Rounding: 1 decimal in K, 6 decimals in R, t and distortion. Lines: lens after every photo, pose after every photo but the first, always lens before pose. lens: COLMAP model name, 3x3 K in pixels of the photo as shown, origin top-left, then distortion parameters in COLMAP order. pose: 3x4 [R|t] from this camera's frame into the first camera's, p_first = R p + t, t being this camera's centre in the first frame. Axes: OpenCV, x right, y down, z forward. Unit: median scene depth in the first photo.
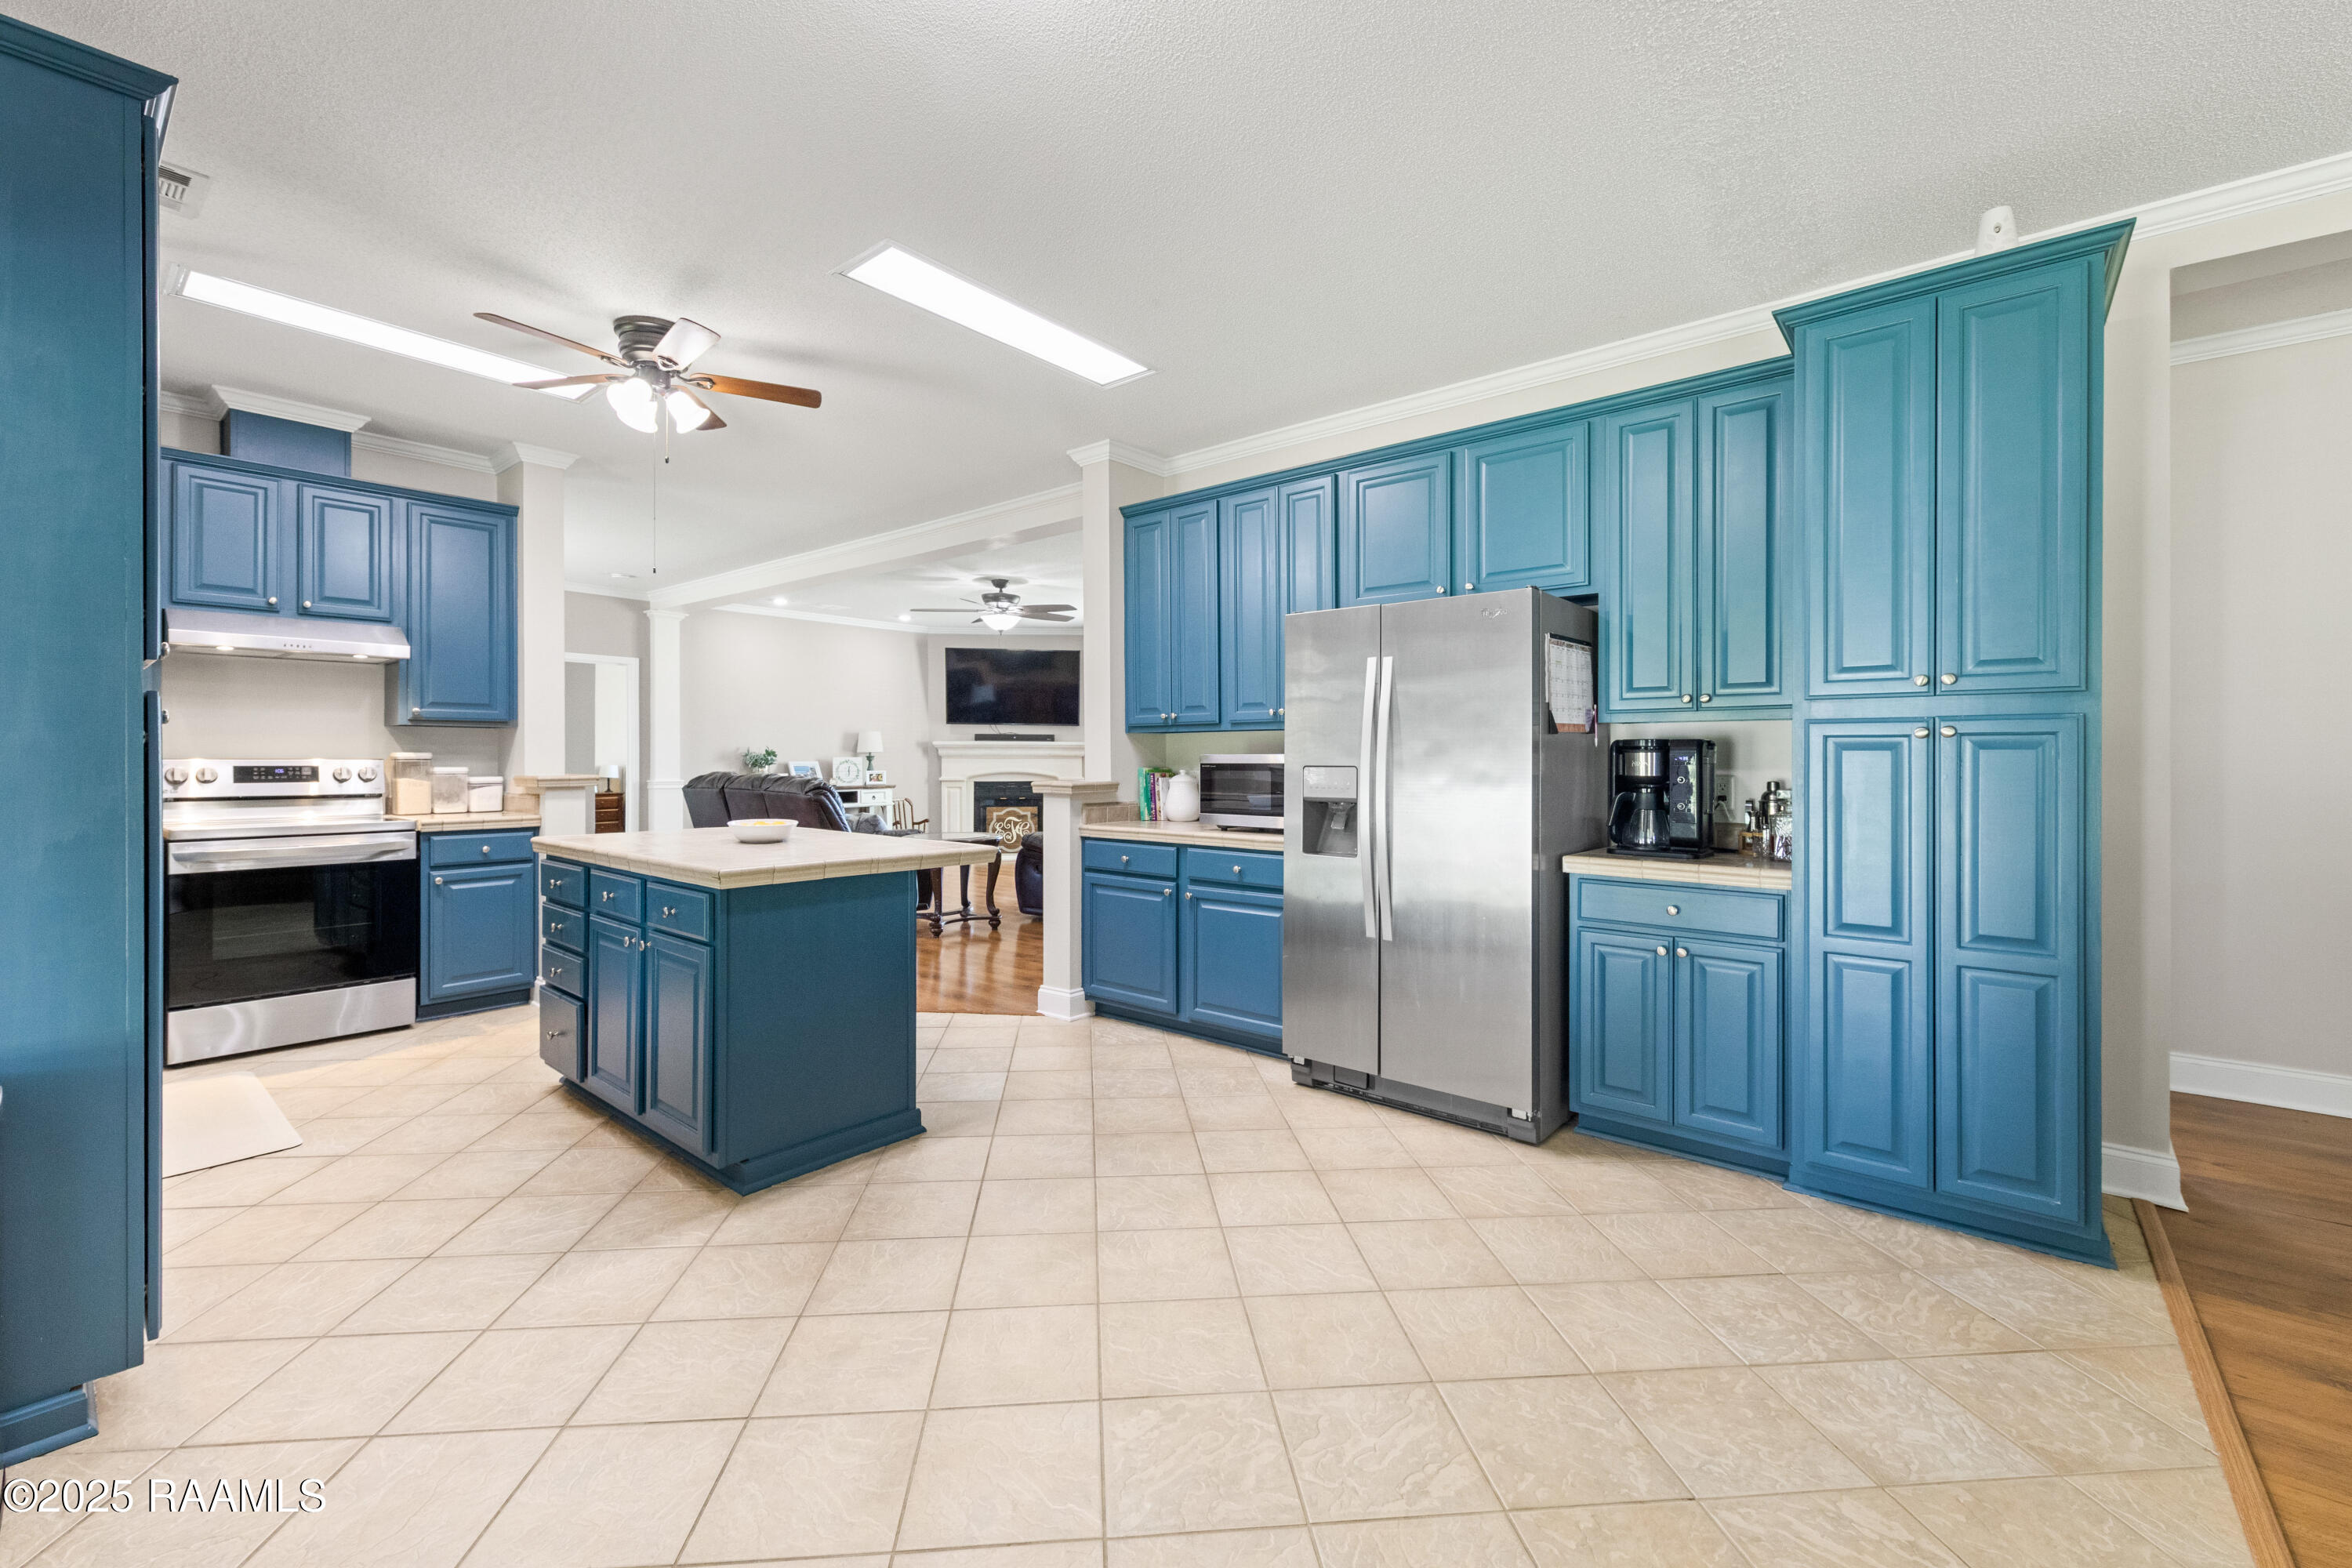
lens RADIAL K [[967.9, 0, 1169.8], [0, 967.9, 762.9], [0, 0, 1]] dist [0.002884, -0.001101]
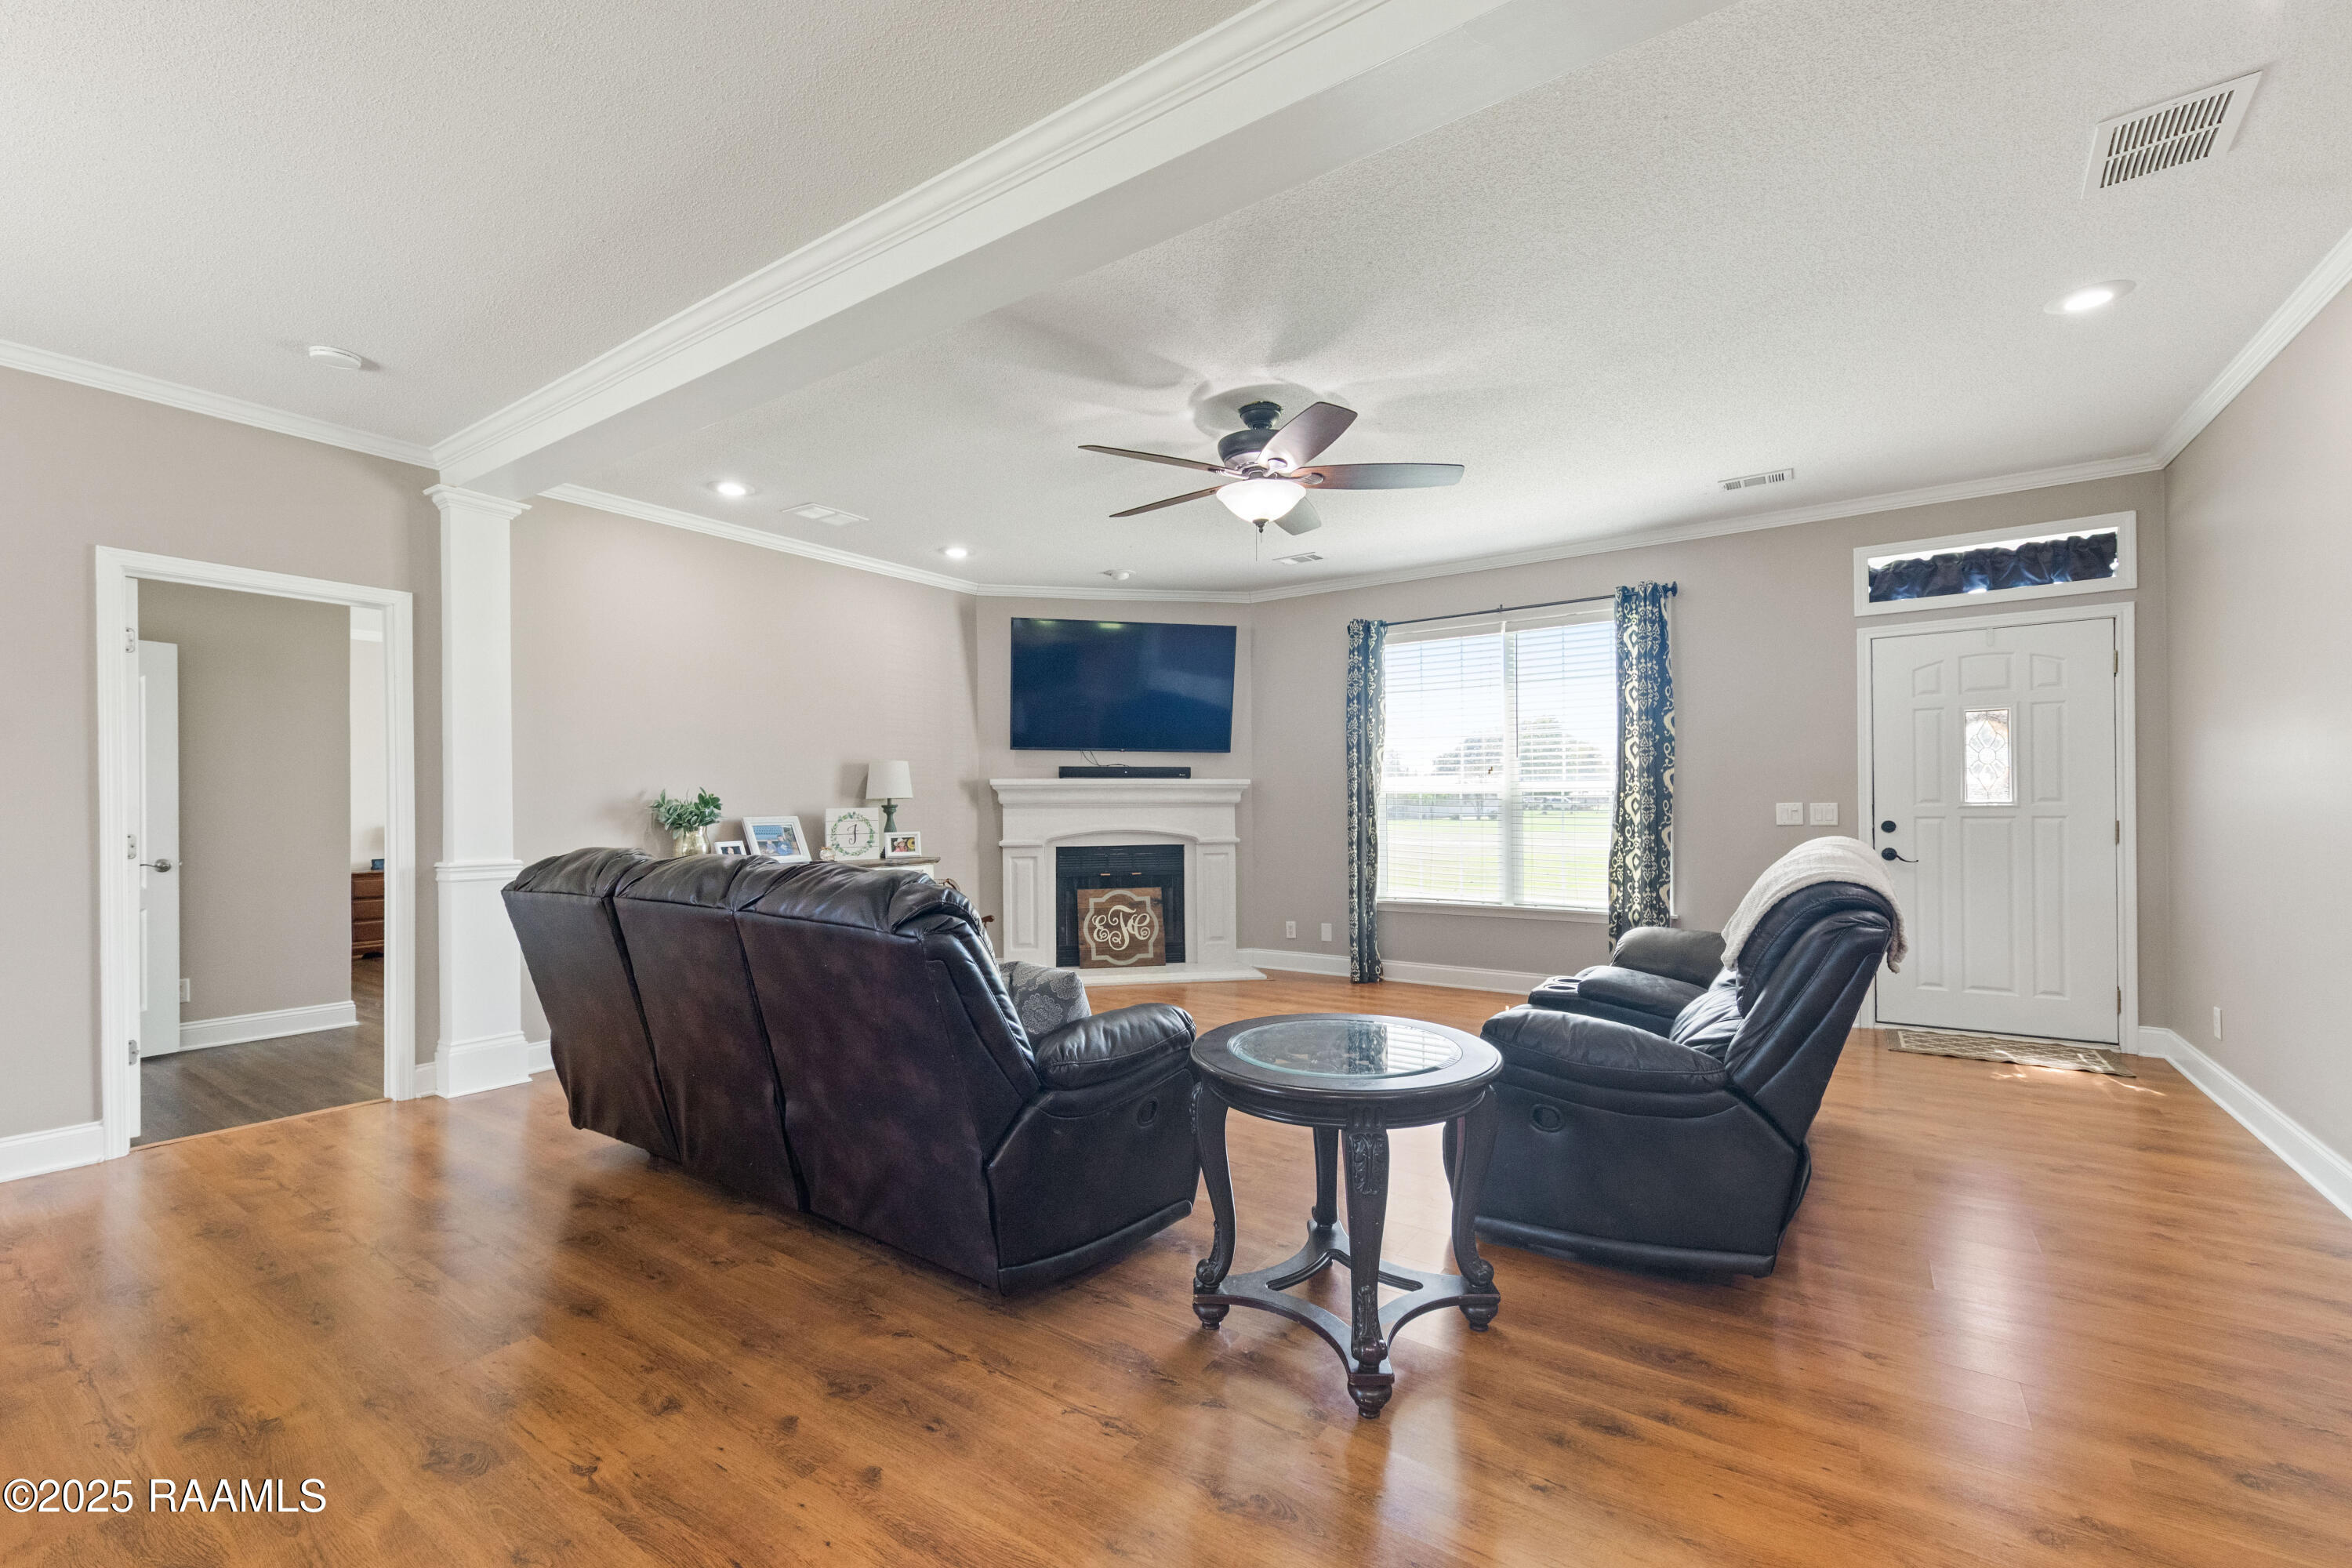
lens RADIAL K [[967.9, 0, 1176.1], [0, 967.9, 809.1], [0, 0, 1]] dist [0.002884, -0.001101]
pose [[0.995586, -0.008767, 0.093441, -0.476162], [0.008893, 0.999960, -0.000930, -0.006911], [-0.093430, 0.001757, 0.995624, 1.040283]]
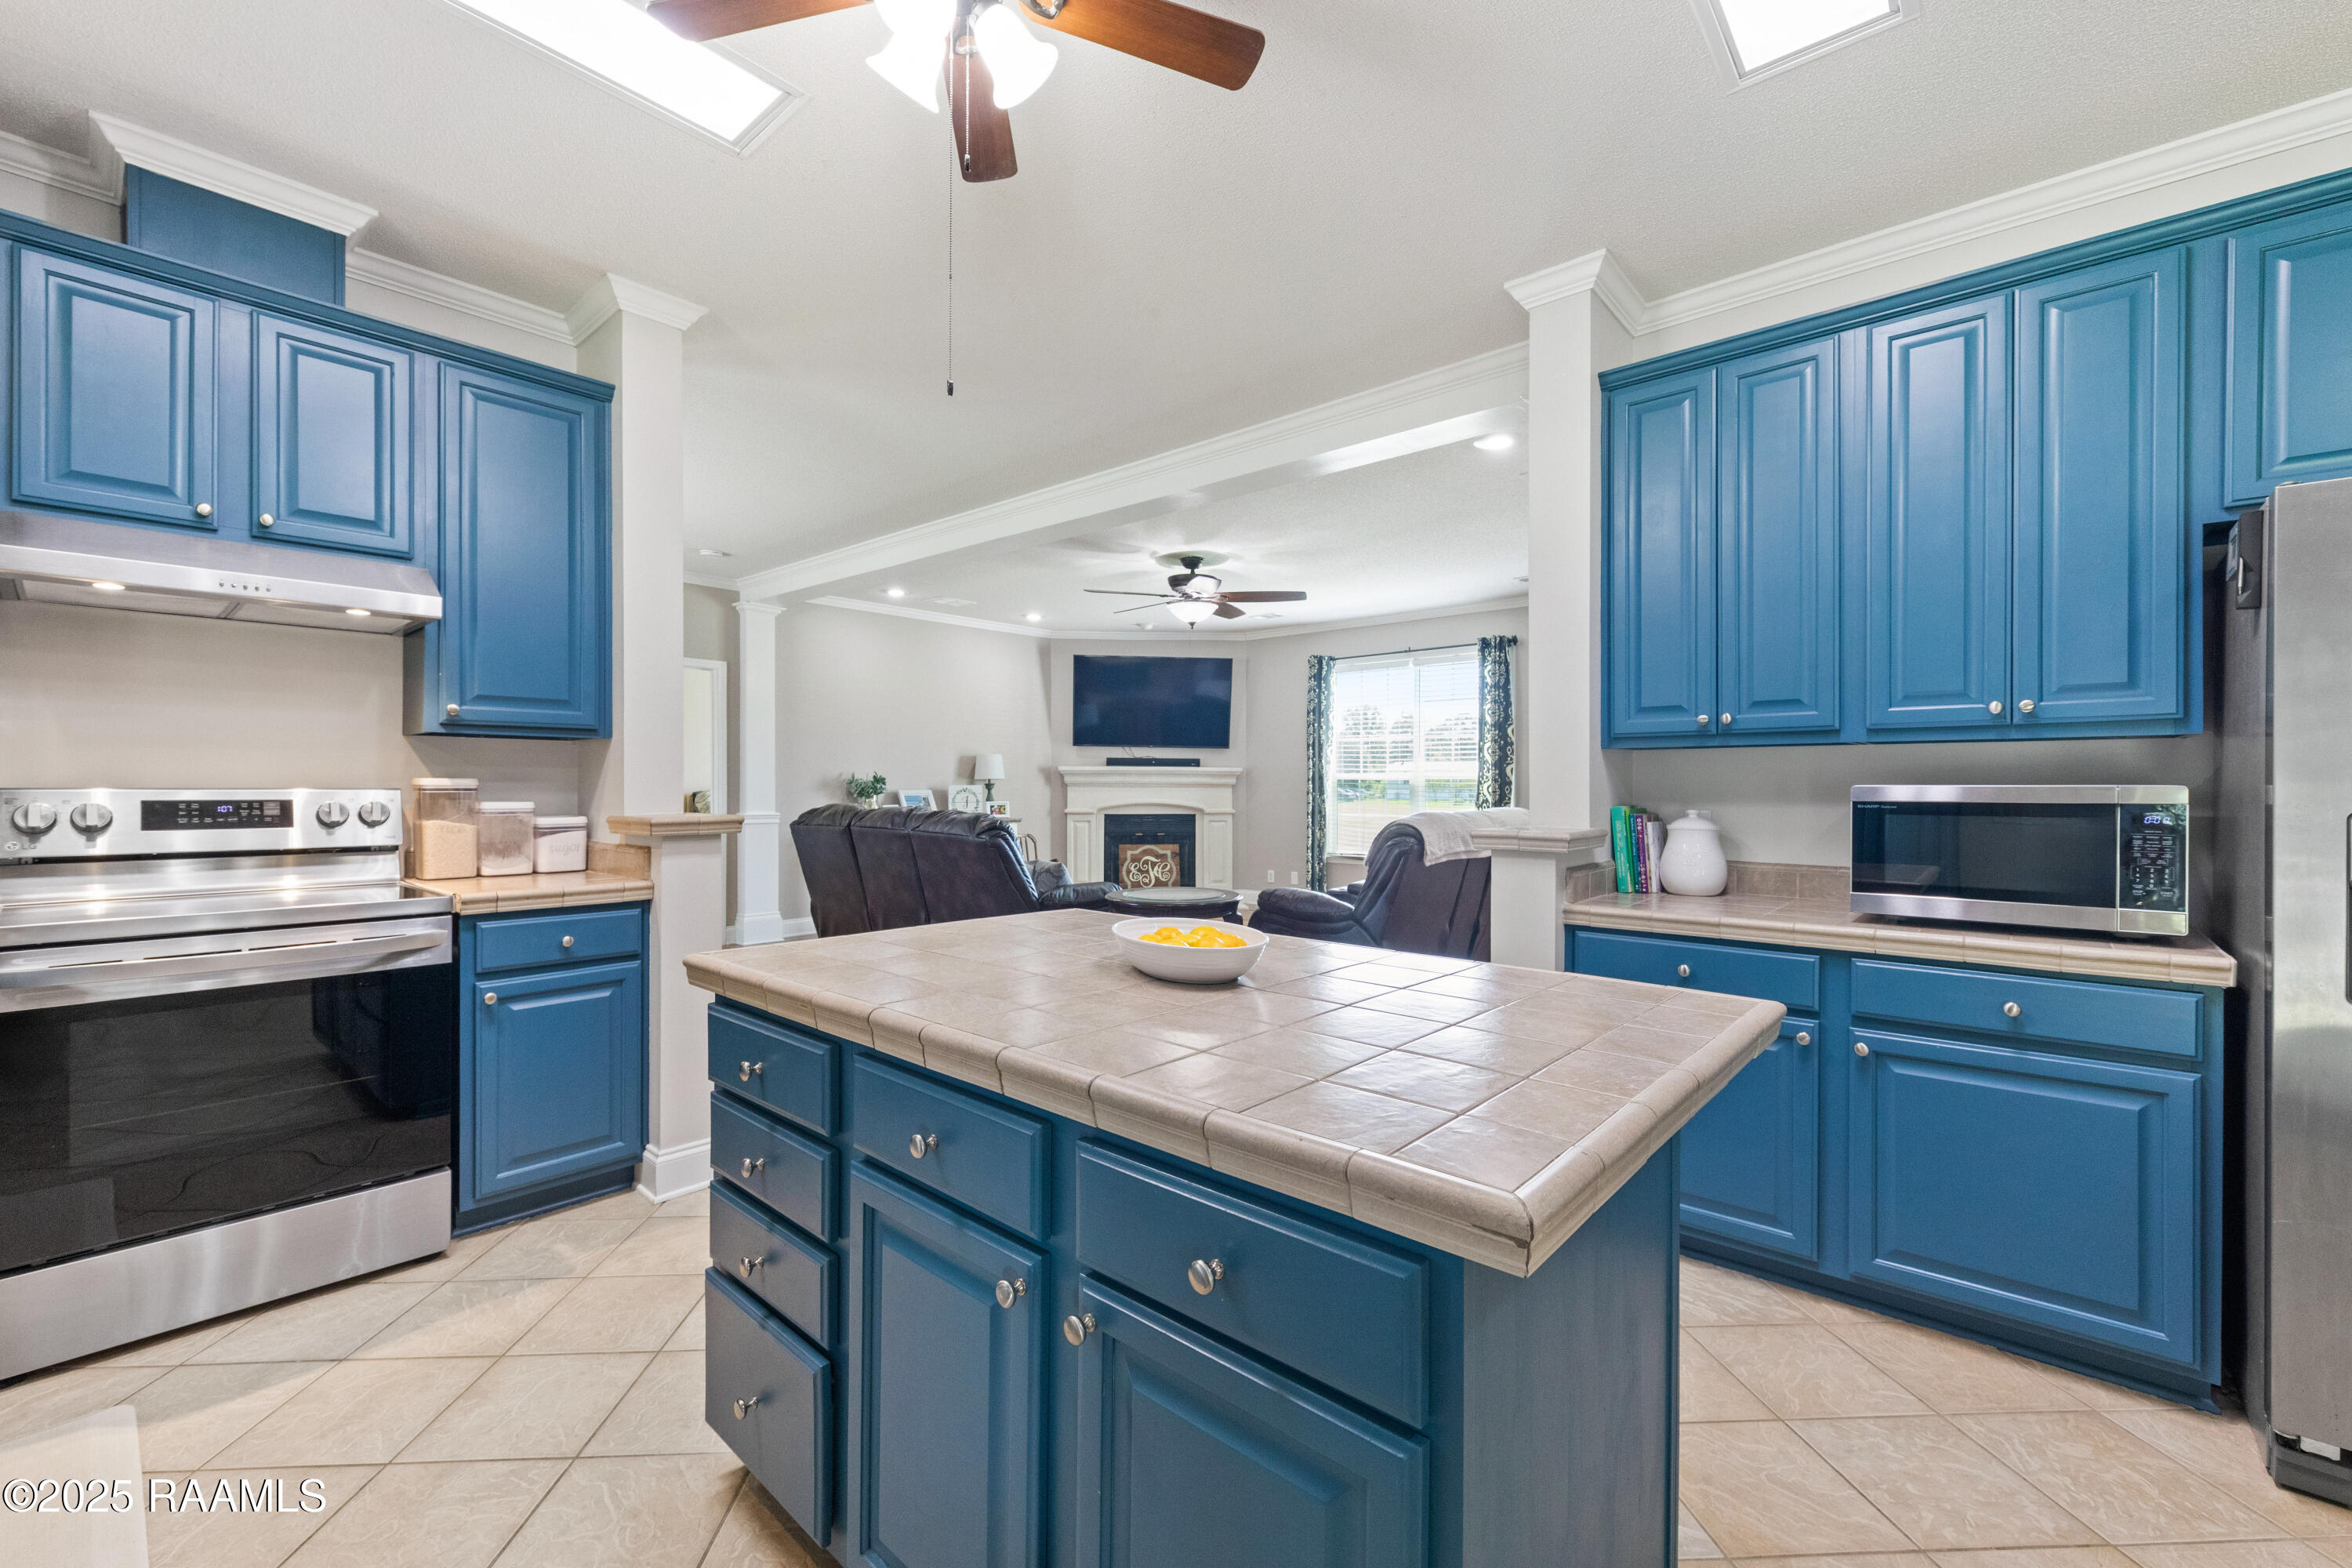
lens RADIAL K [[967.9, 0, 1171.0], [0, 967.9, 793.7], [0, 0, 1]] dist [0.002884, -0.001101]
pose [[0.999647, 0.002984, -0.026397, -0.315679], [-0.002886, 0.999989, 0.003733, -0.004505], [0.026408, -0.003655, 0.999645, 0.409998]]
